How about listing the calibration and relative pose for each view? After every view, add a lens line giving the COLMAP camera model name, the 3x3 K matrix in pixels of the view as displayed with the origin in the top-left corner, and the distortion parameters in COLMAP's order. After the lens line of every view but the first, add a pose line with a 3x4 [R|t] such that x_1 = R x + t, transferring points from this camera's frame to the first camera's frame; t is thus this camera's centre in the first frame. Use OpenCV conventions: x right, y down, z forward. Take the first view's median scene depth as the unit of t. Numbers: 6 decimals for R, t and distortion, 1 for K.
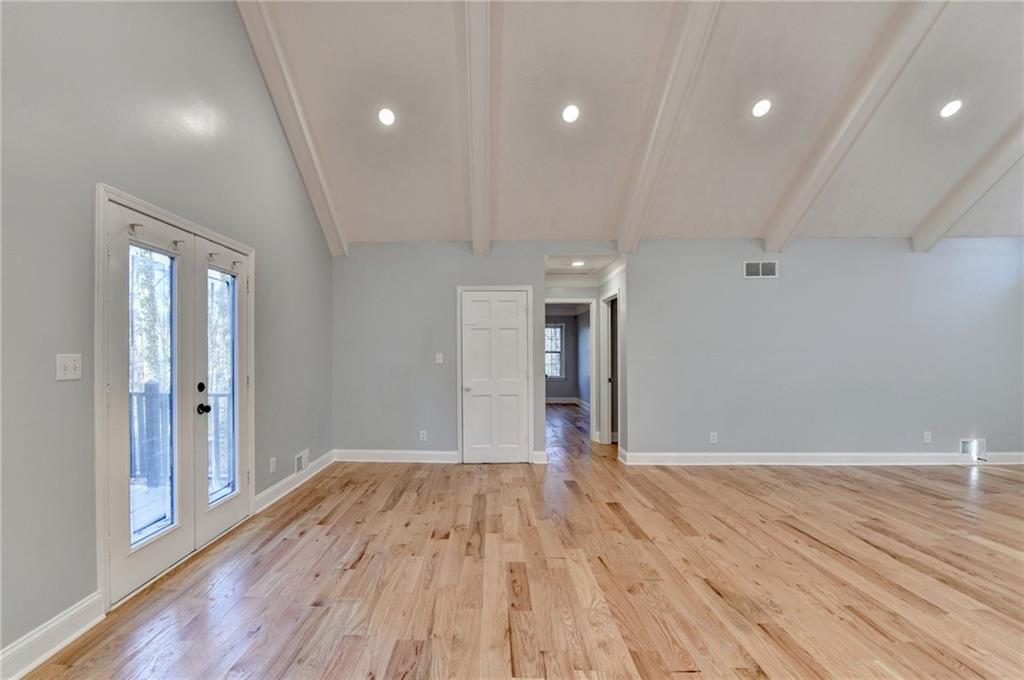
lens RADIAL K [[407.5, 0, 512.0], [0, 407.5, 340.0], [0, 0, 1]] dist [0.000962, -0.008617]
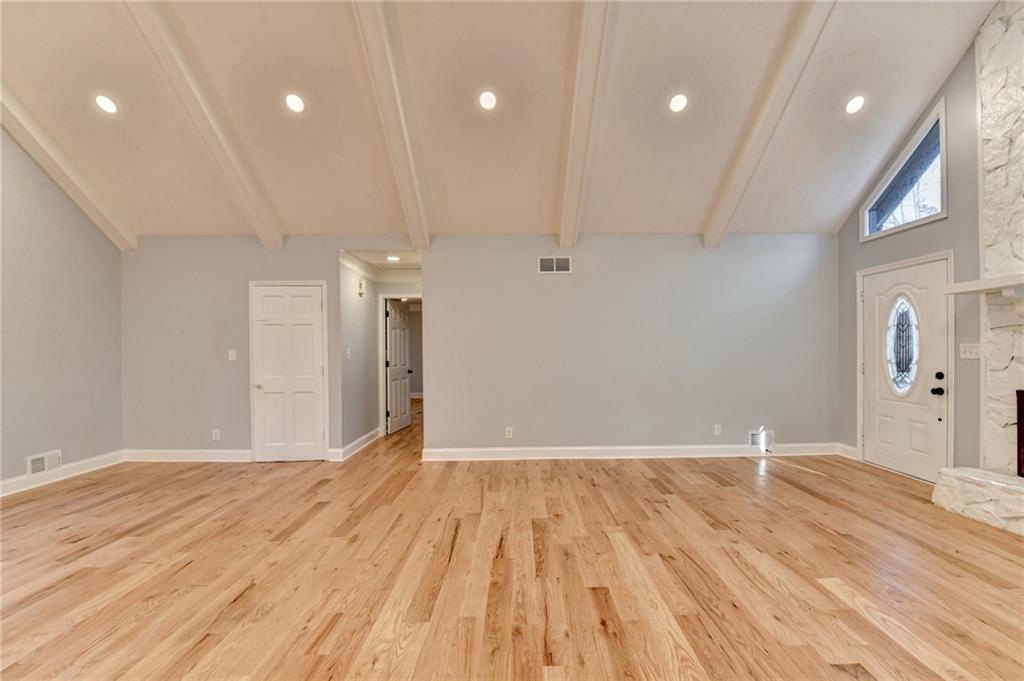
lens RADIAL K [[403.4, 0, 512.0], [0, 403.4, 340.5], [0, 0, 1]] dist [-0.014664, -0.000757]
pose [[0.998935, -0.004374, 0.045934, 0.497234], [0.003550, 0.999832, 0.017991, -0.005725], [-0.046005, -0.017808, 0.998782, 0.011989]]
